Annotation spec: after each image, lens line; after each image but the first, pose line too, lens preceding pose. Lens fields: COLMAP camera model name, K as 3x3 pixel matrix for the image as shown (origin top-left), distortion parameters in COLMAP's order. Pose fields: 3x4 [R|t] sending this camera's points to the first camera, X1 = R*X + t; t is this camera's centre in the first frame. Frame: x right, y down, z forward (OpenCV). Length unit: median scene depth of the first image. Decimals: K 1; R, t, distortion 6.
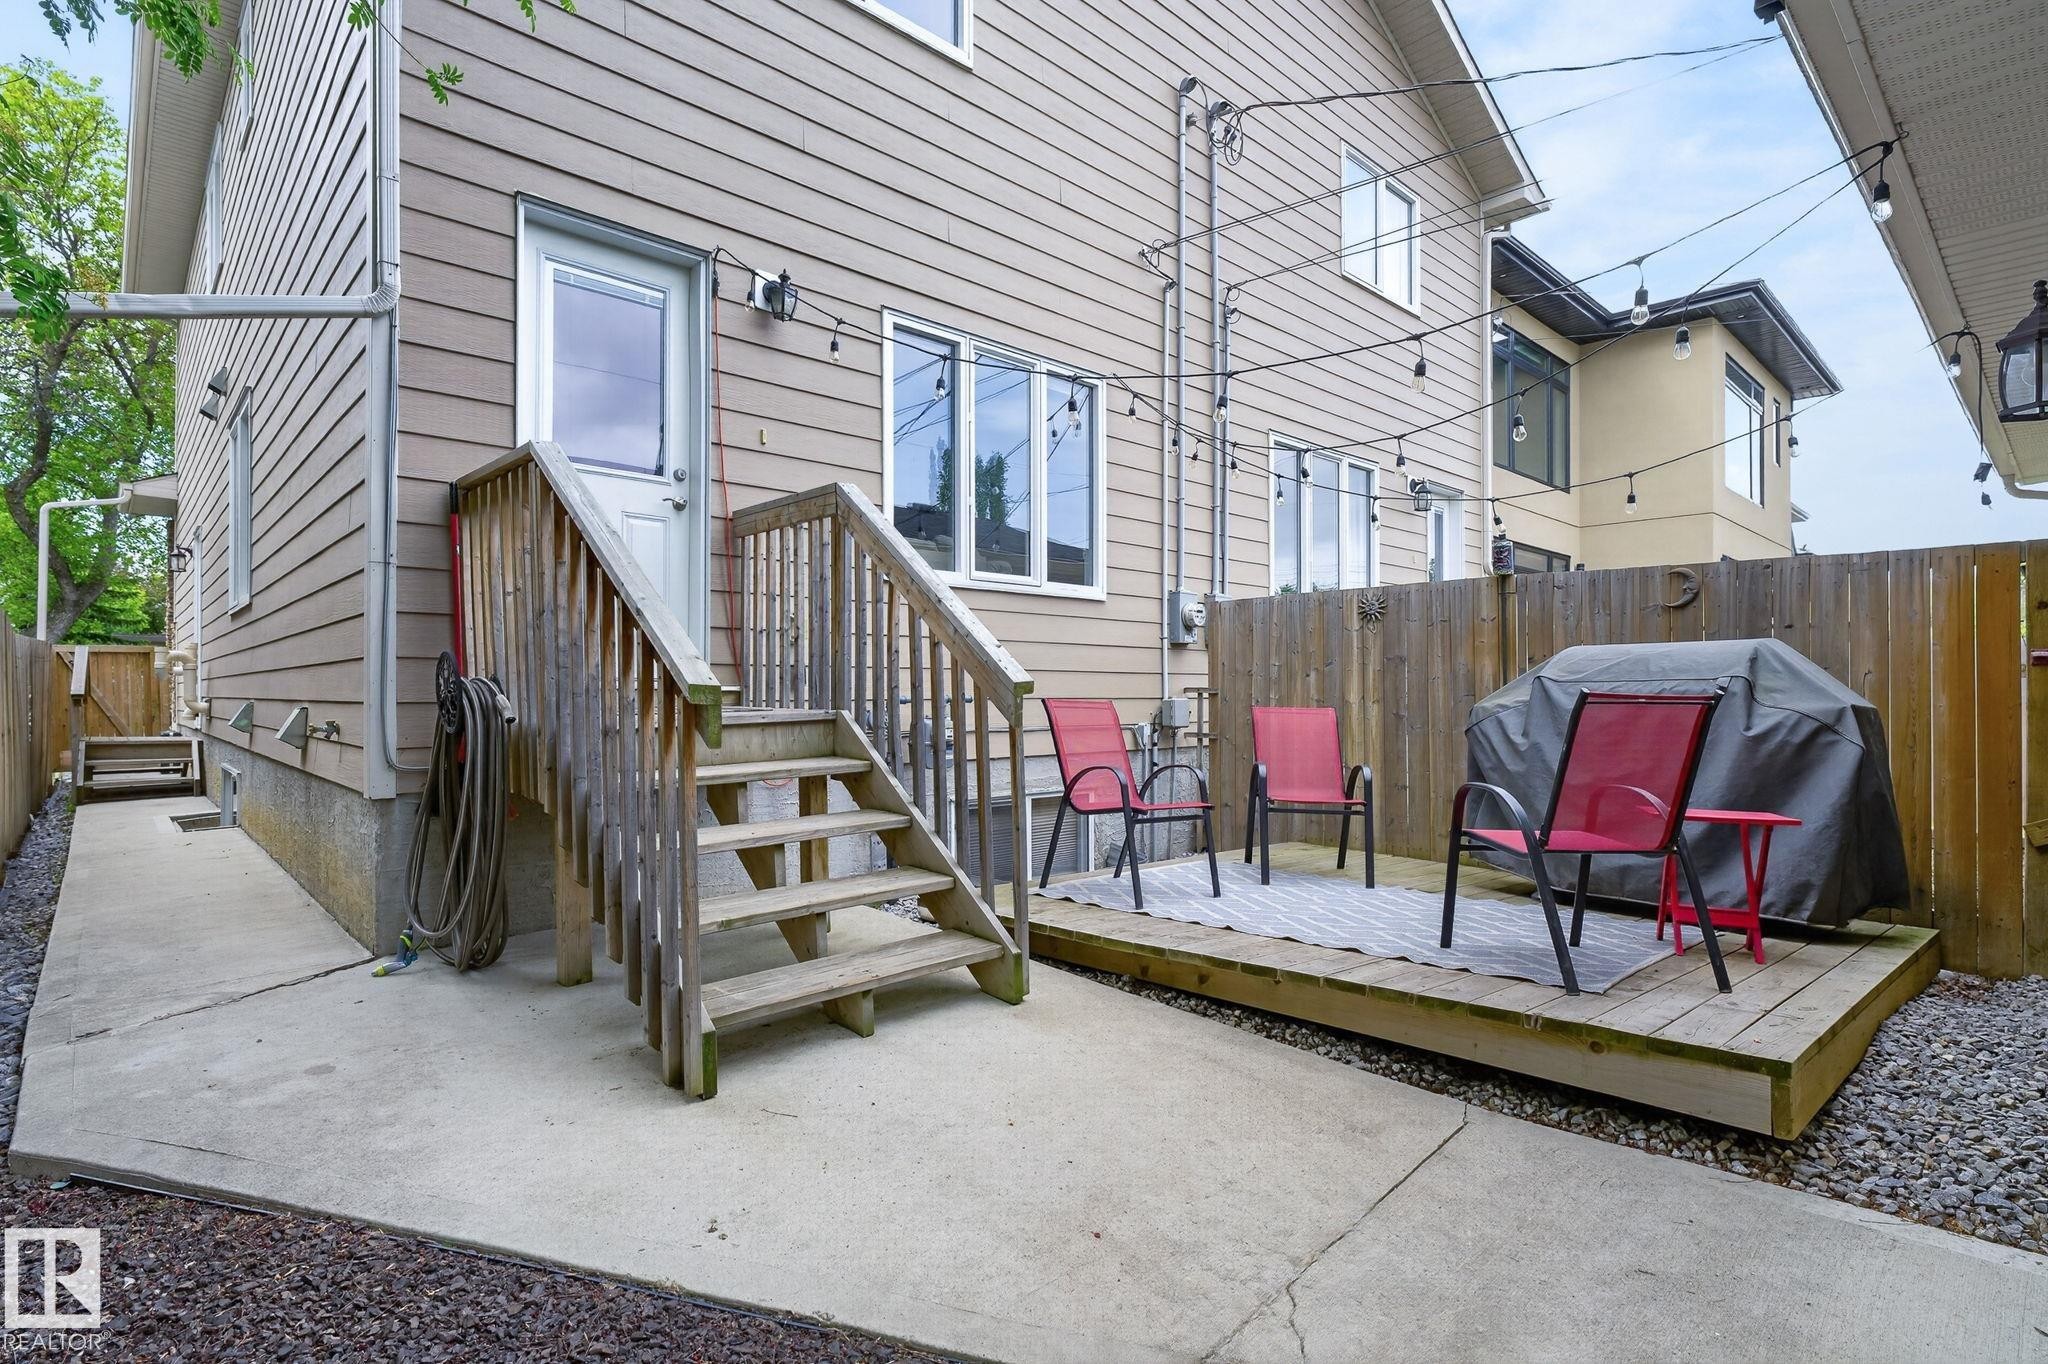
lens RADIAL K [[1000.9, 0, 1055.8], [0, 1000.9, 691.0], [0, 0, 1]] dist [0.001084, -0.000733]
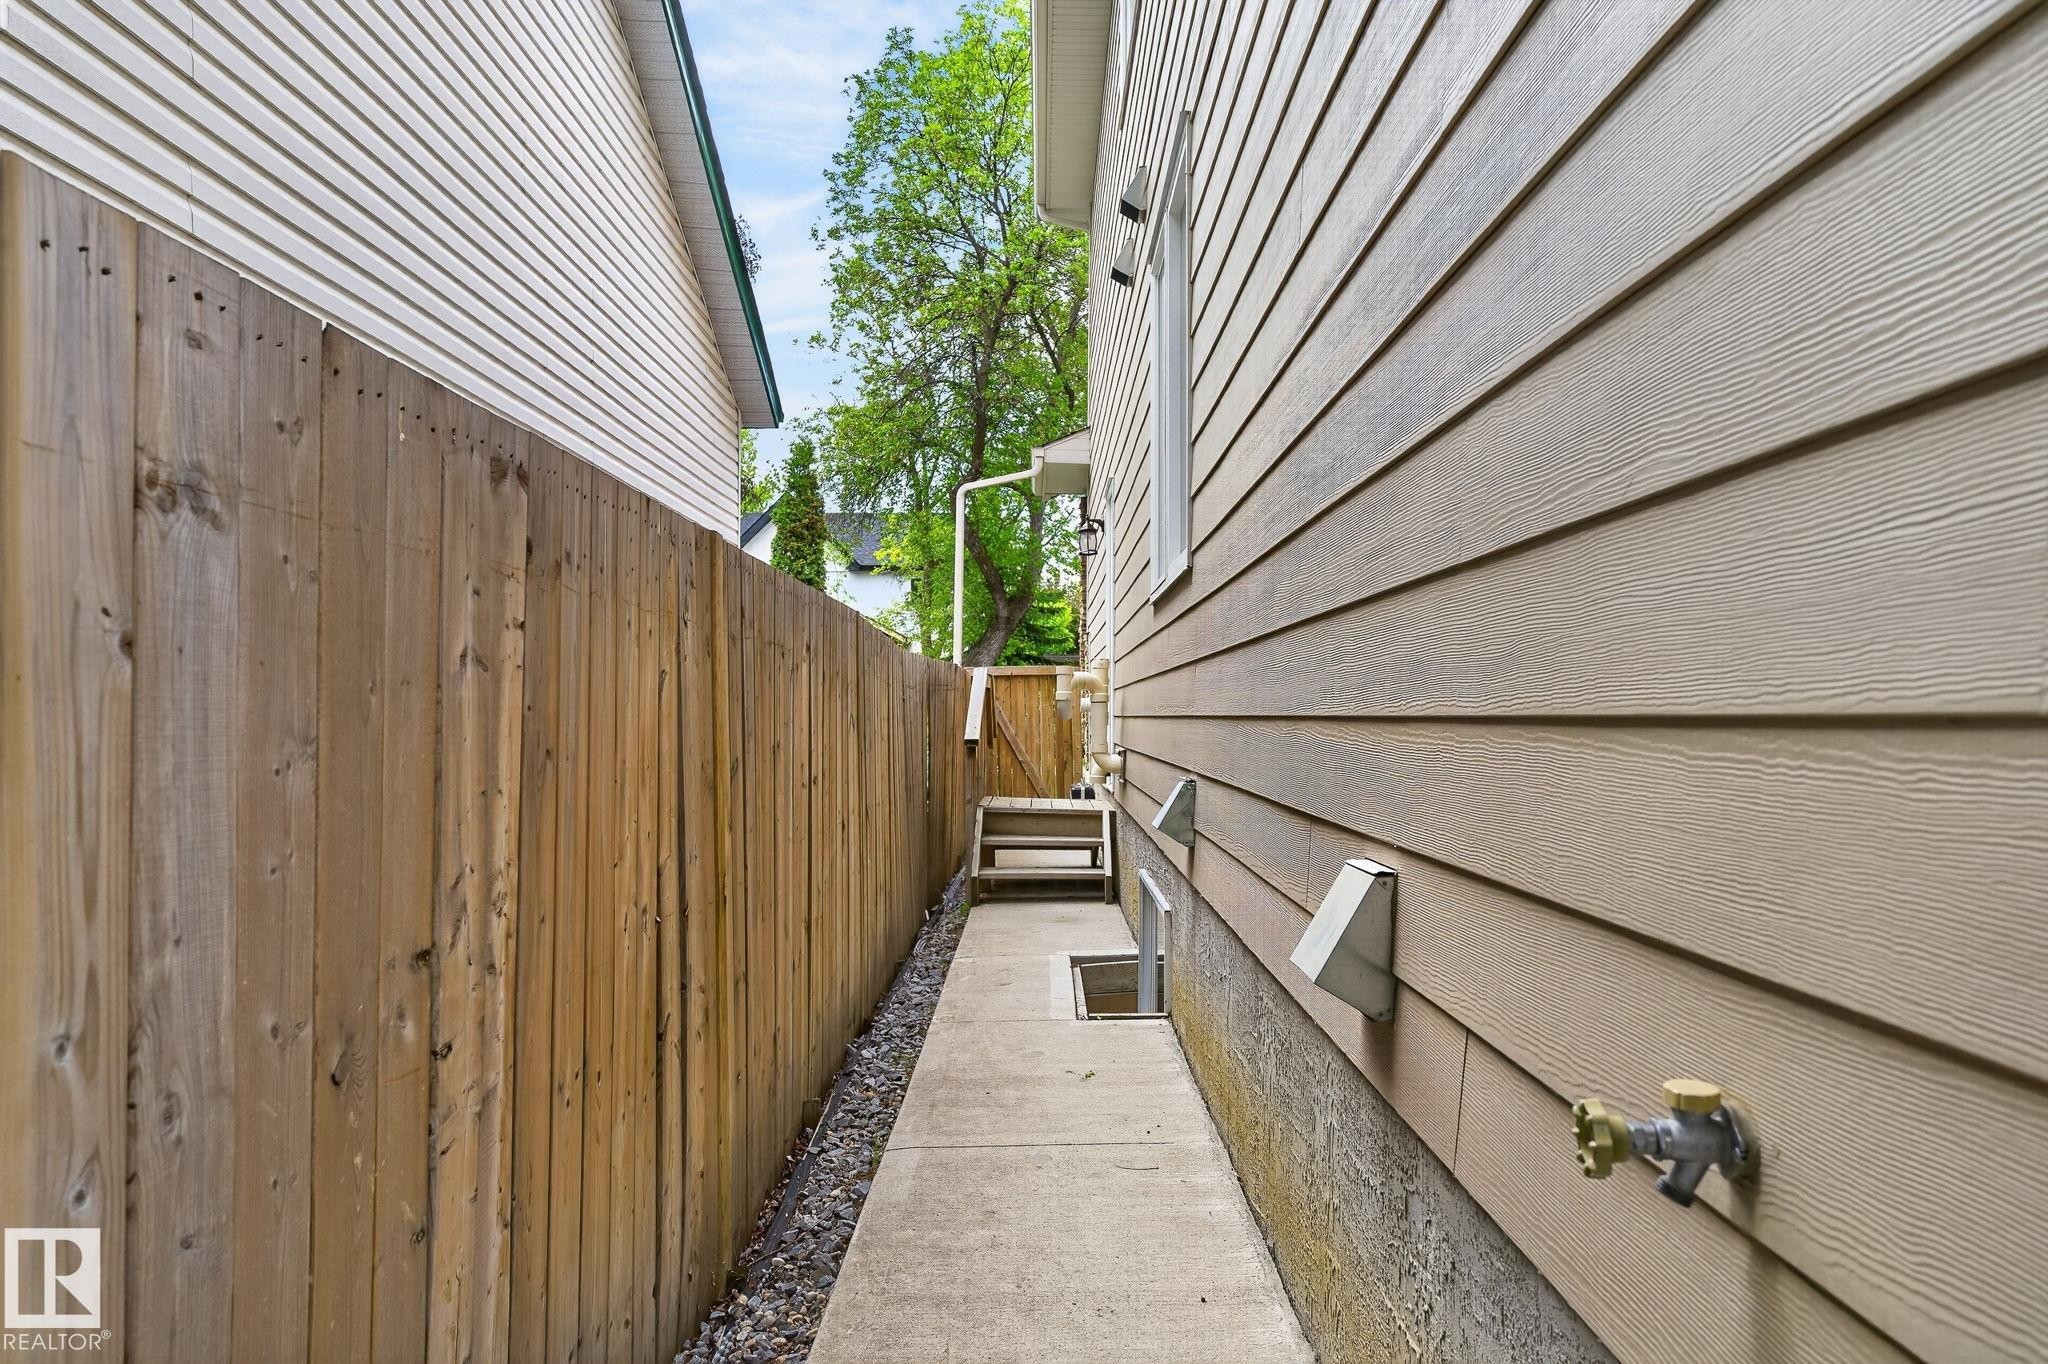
lens RADIAL K [[1191.1, 0, 1024.0], [0, 1191.1, 682.0], [0, 0, 1]] dist [-0.001109, -0.000031]
pose [[0.706517, -0.012989, -0.707577, -0.357125], [-0.003007, 0.999767, -0.021356, -0.017001], [0.707690, 0.017216, 0.706313, 0.423676]]
